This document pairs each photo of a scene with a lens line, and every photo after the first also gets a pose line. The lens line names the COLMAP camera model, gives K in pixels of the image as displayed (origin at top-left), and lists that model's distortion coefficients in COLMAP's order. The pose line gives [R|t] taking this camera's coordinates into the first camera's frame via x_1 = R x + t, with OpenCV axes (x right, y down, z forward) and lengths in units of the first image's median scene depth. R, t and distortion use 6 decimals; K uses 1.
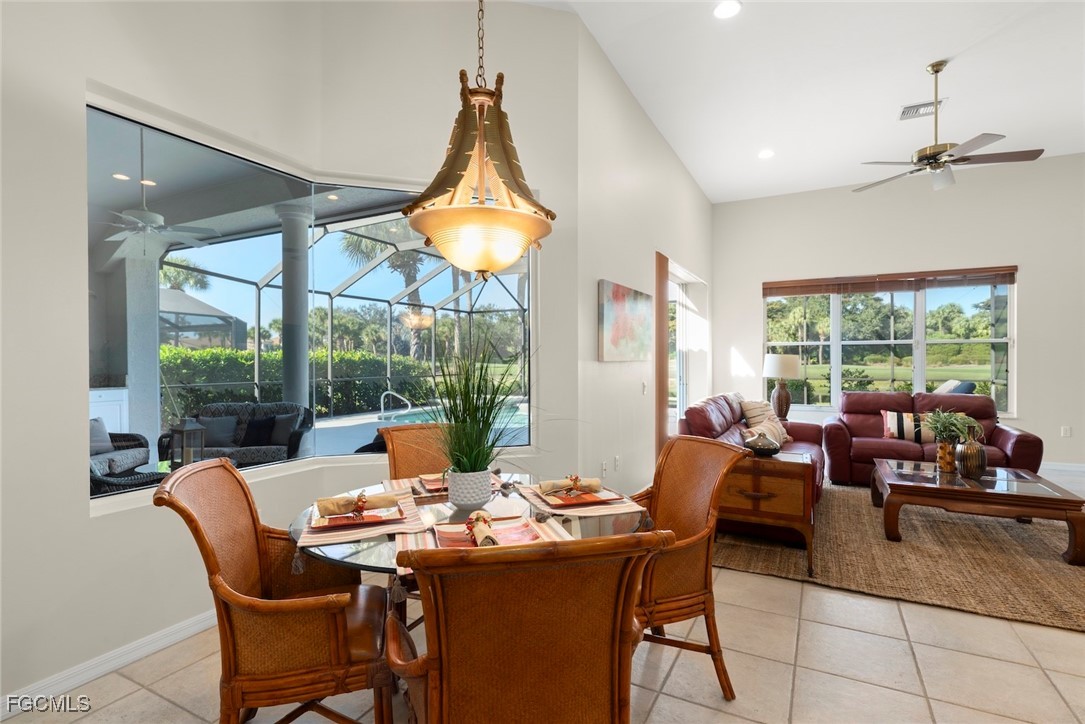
lens RADIAL K [[548.0, 0, 508.7], [0, 548.0, 373.3], [0, 0, 1]] dist [-0.013131, 0.000406]
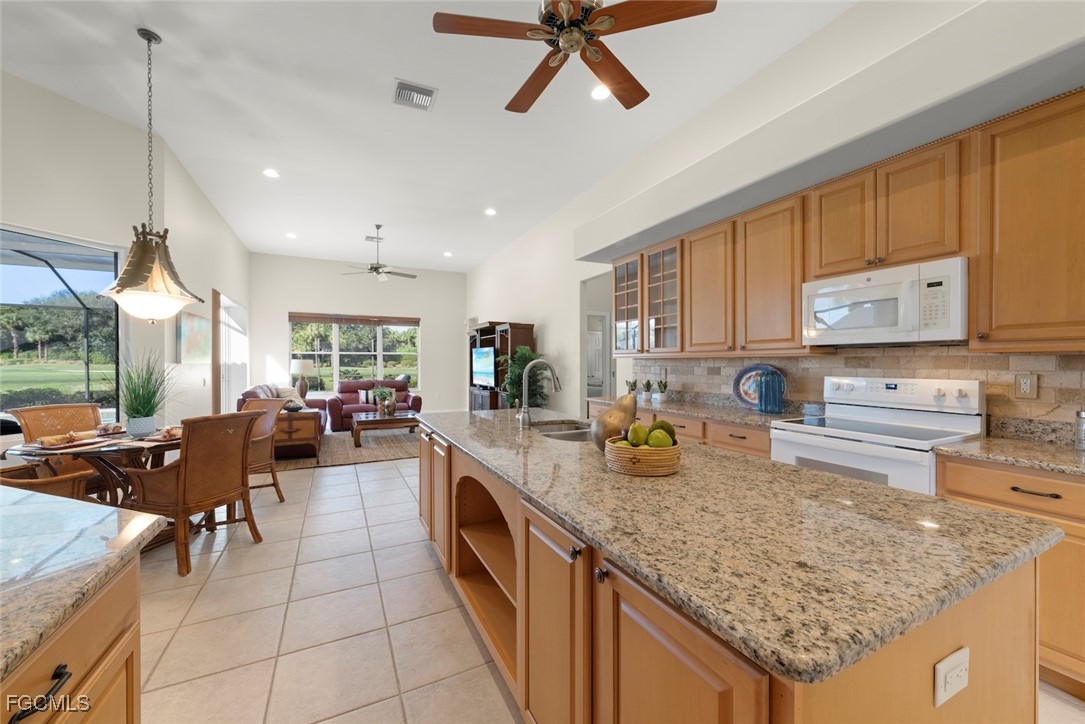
lens RADIAL K [[438.4, 0, 564.5], [0, 438.4, 361.8], [0, 0, 1]] dist [-0.000897, -0.000379]
pose [[0.536264, 0.004849, 0.844037, -0.235992], [0.020127, 0.999626, -0.018530, 0.014391], [-0.843811, 0.026925, 0.535965, -0.462627]]
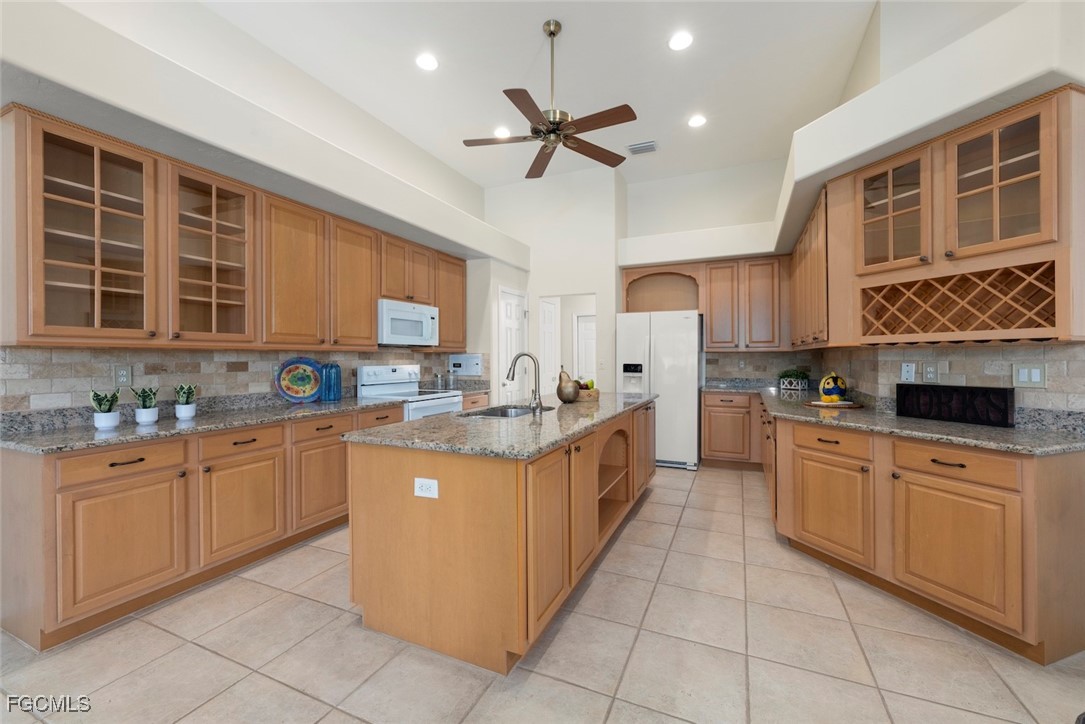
lens RADIAL K [[438.4, 0, 538.6], [0, 438.4, 358.1], [0, 0, 1]] dist [-0.000897, -0.000379]
pose [[-0.995521, 0.007708, -0.094222, 0.222206], [0.005277, 0.999647, 0.026023, -0.004776], [0.094389, 0.025409, -0.995211, 0.414222]]
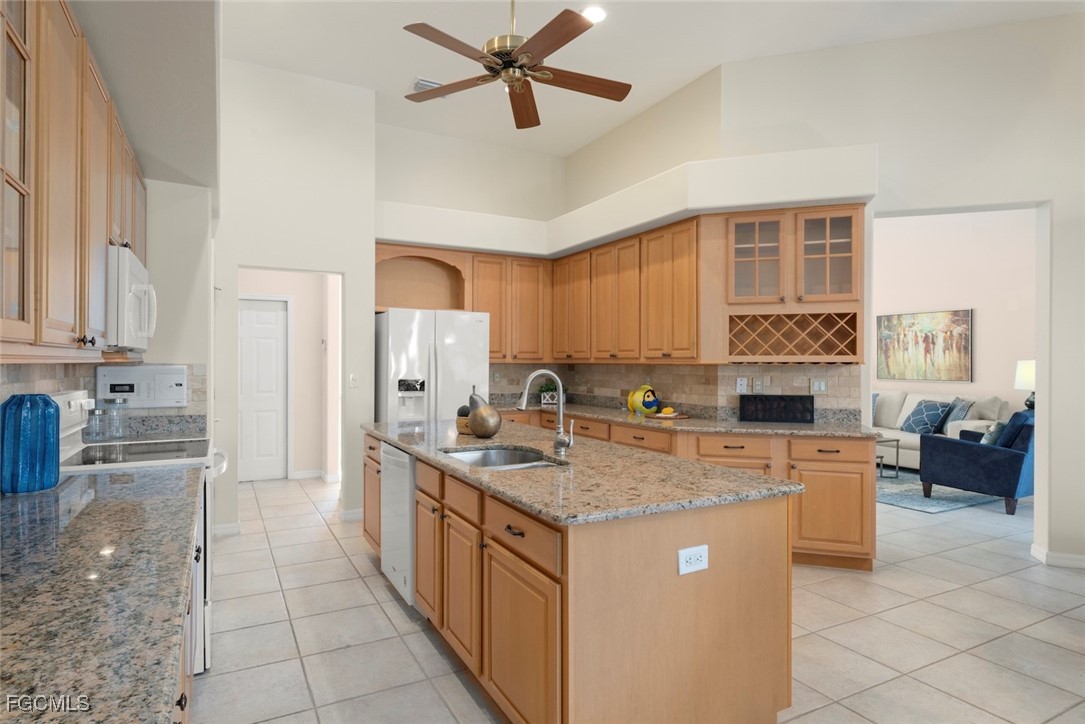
lens RADIAL K [[611.4, 0, 548.9], [0, 611.4, 364.8], [0, 0, 1]] dist [0.004988, -0.000108]
pose [[-0.524619, 0.005922, -0.851316, 0.675920], [-0.022350, 0.999535, 0.020726, -0.015037], [0.851044, 0.029900, -0.524243, 0.150463]]
